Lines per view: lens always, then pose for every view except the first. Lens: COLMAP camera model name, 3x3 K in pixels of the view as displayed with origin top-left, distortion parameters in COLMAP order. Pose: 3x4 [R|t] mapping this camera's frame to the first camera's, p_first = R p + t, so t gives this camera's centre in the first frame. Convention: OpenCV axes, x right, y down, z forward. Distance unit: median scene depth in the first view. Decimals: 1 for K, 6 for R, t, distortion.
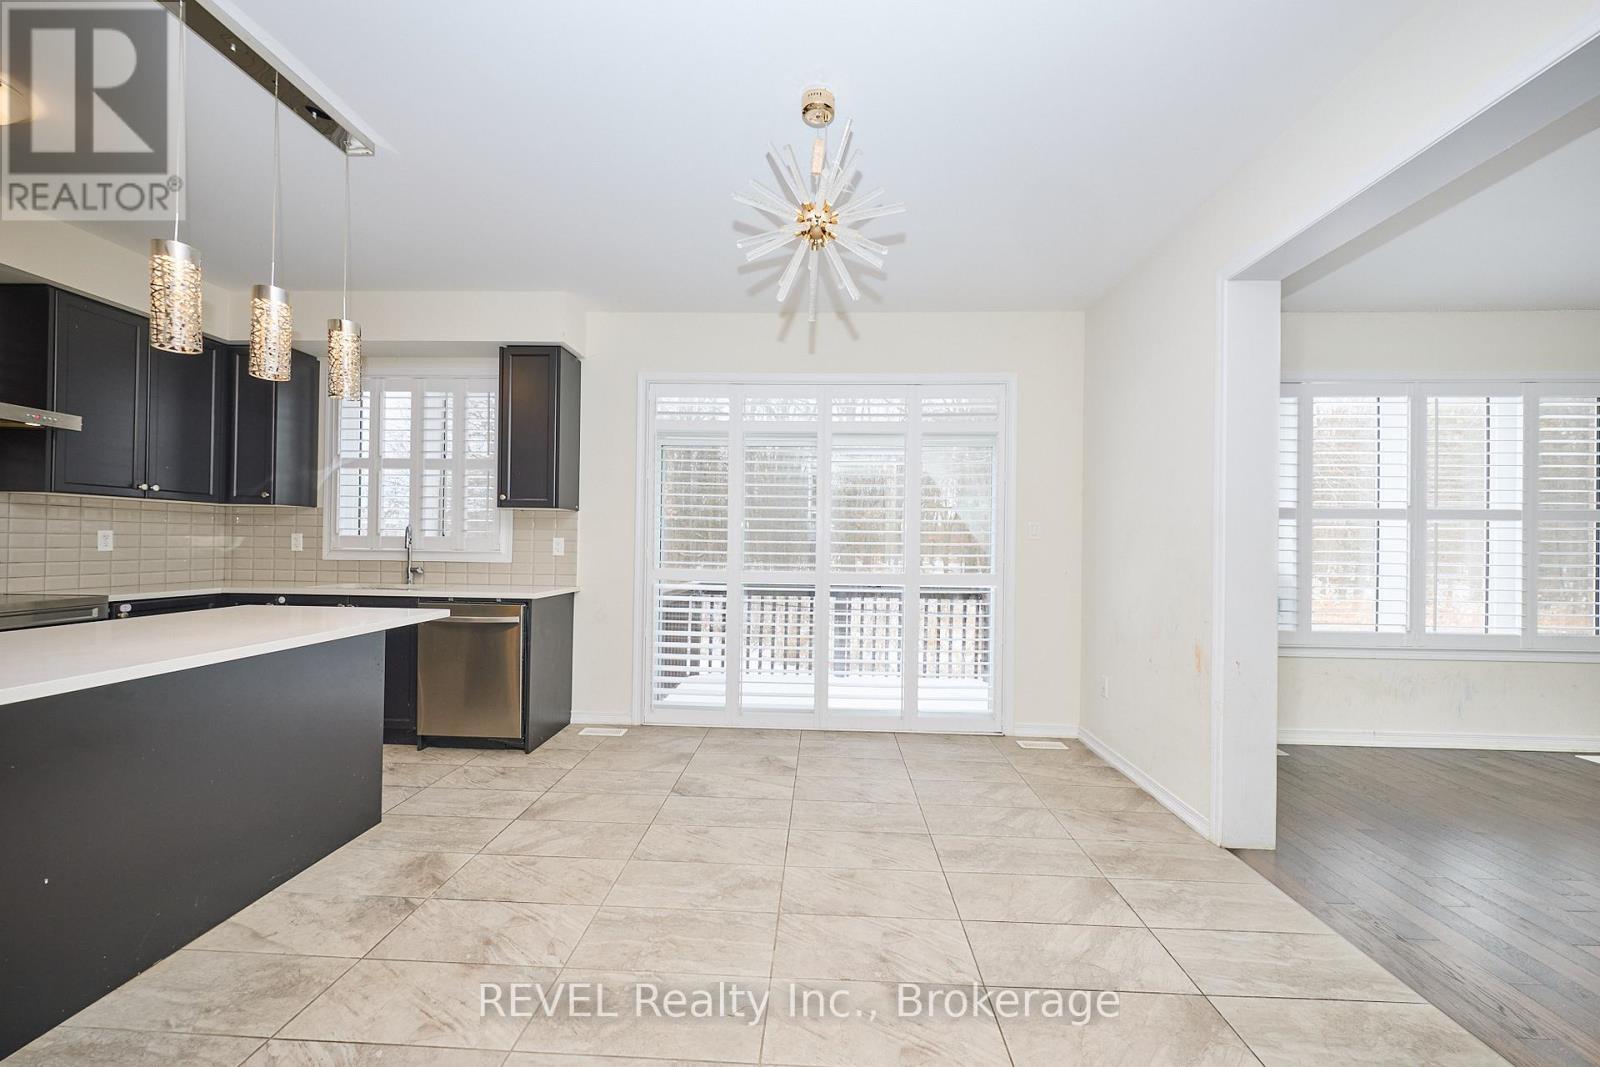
lens RADIAL K [[621.3, 0, 799.2], [0, 621.3, 537.7], [0, 0, 1]] dist [0.000347, 0.000846]
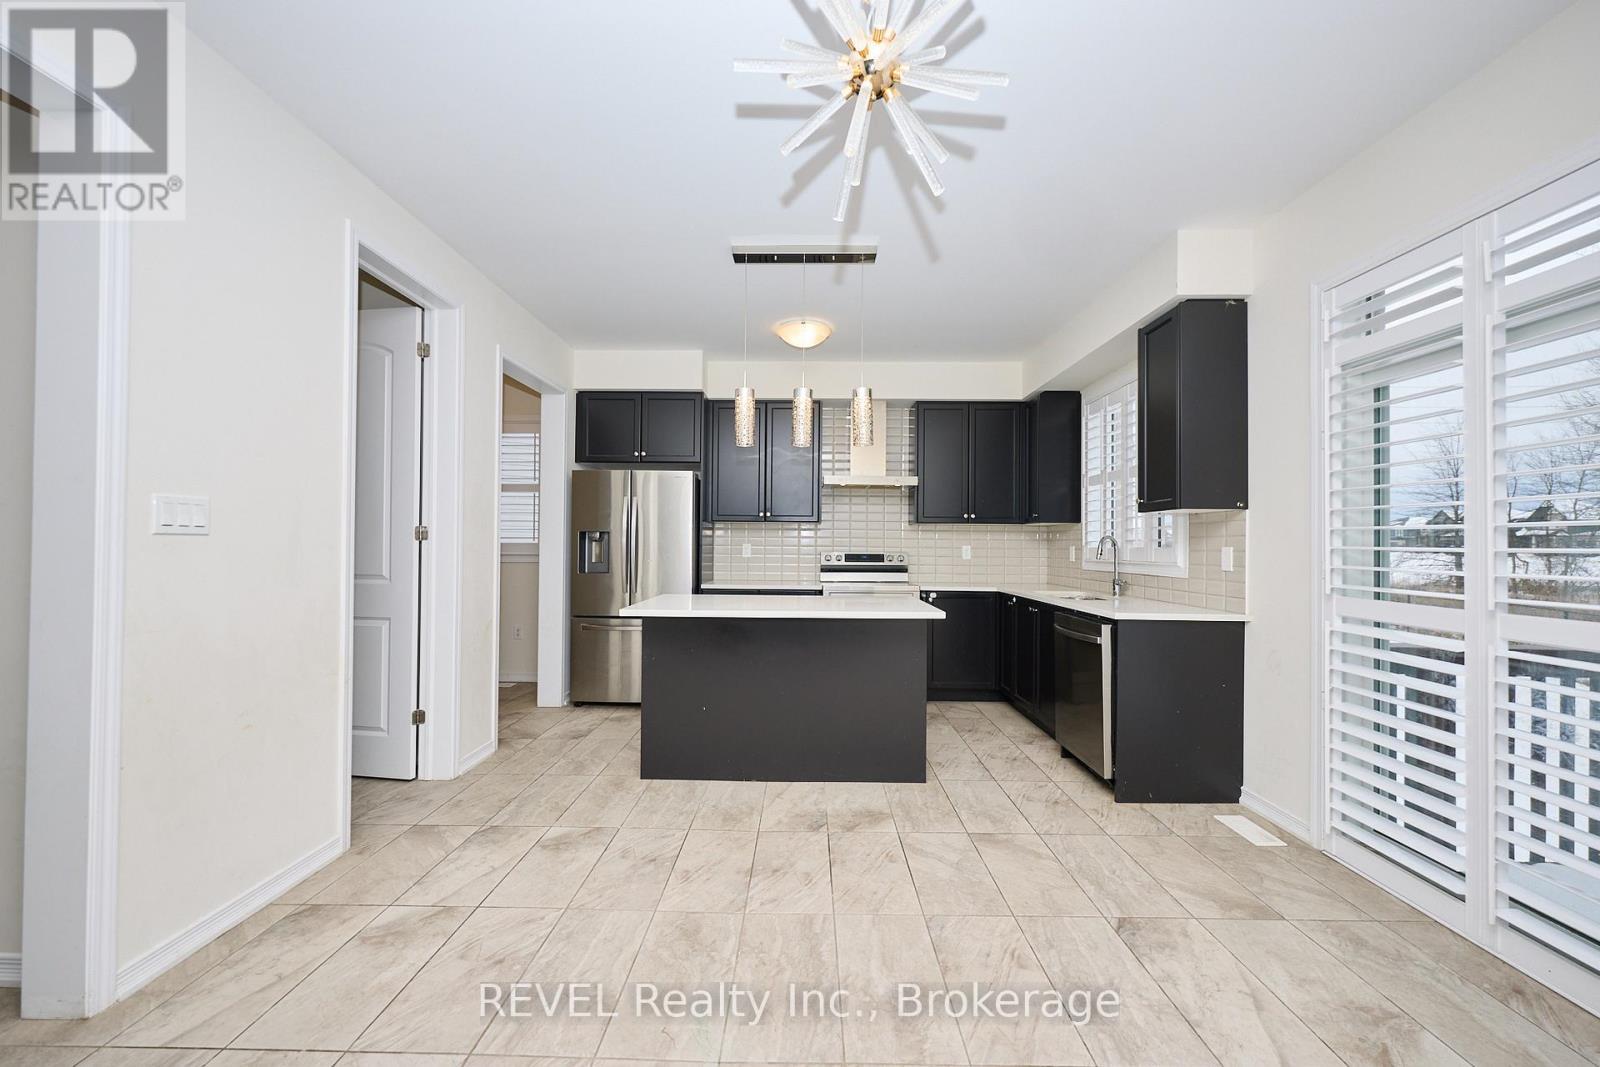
lens RADIAL K [[621.3, 0, 796.3], [0, 621.3, 539.5], [0, 0, 1]] dist [0.000347, 0.000846]
pose [[0.027799, -0.024171, -0.999321, 0.409129], [-0.000154, 0.999707, -0.024185, 0.010177], [0.999614, 0.000826, 0.027788, 0.542888]]
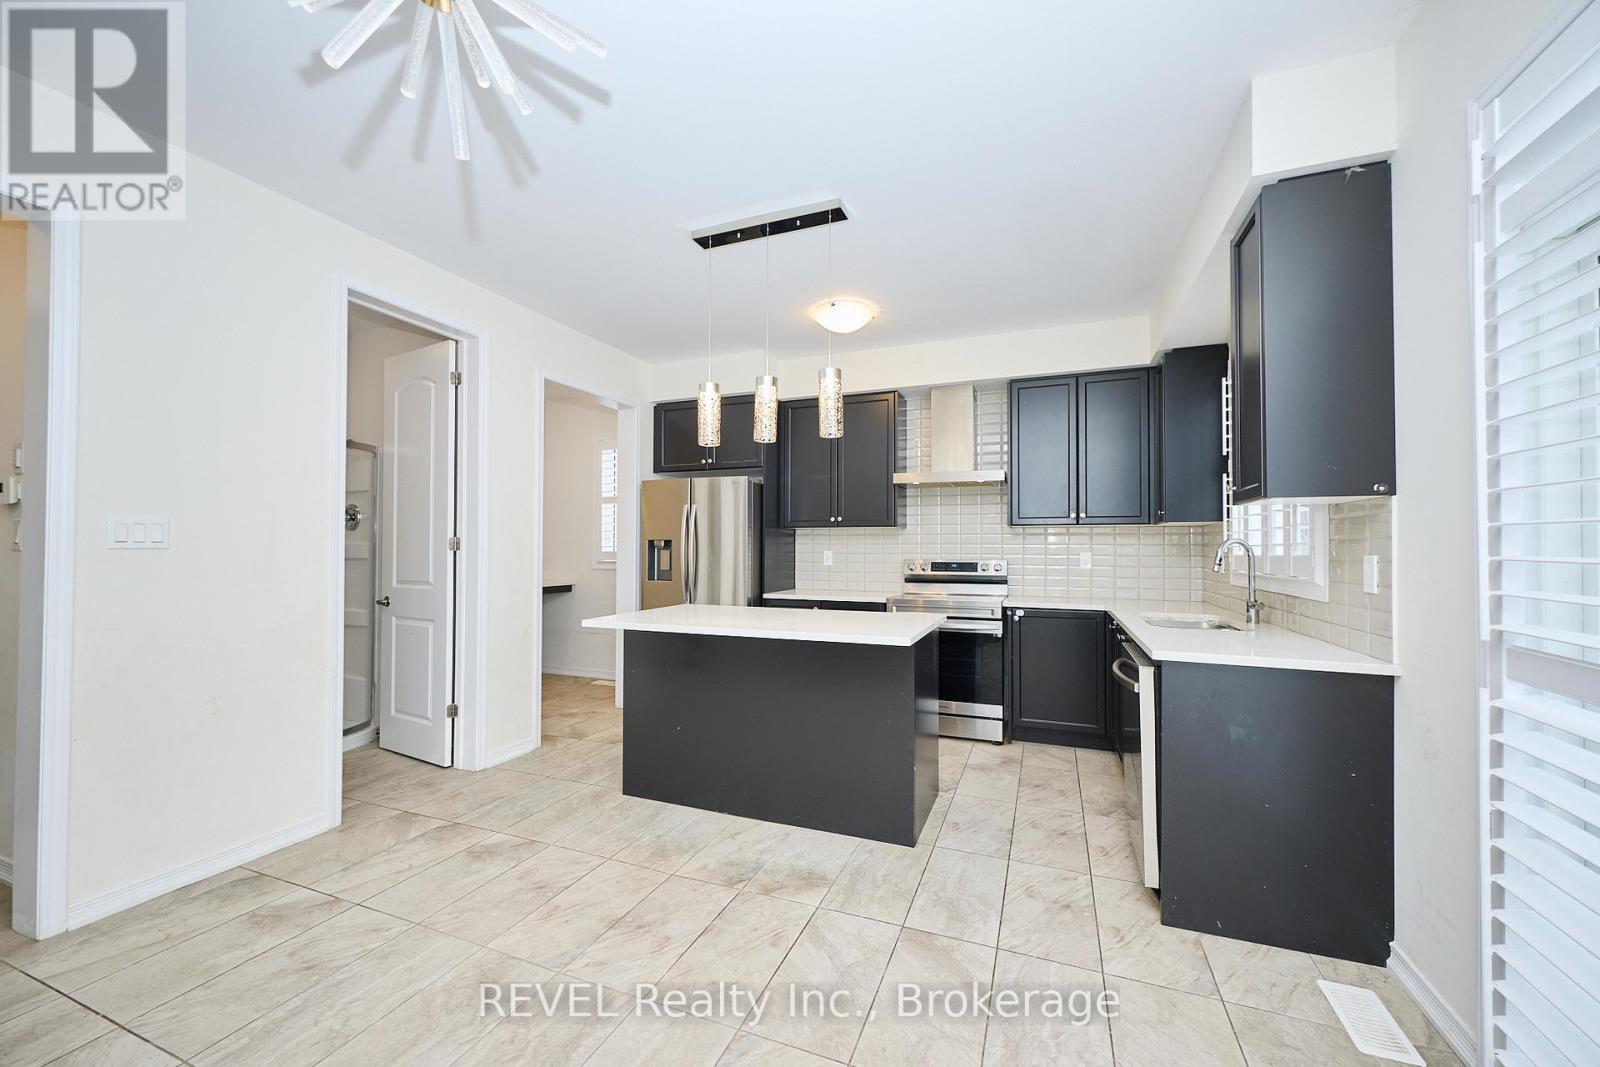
lens RADIAL K [[621.3, 0, 796.8], [0, 621.3, 541.2], [0, 0, 1]] dist [0.000347, 0.000846]
pose [[-0.333448, -0.027821, -0.942358, 0.244912], [-0.000850, 0.999573, -0.029210, 0.003273], [0.942768, -0.008939, -0.333329, 0.878635]]
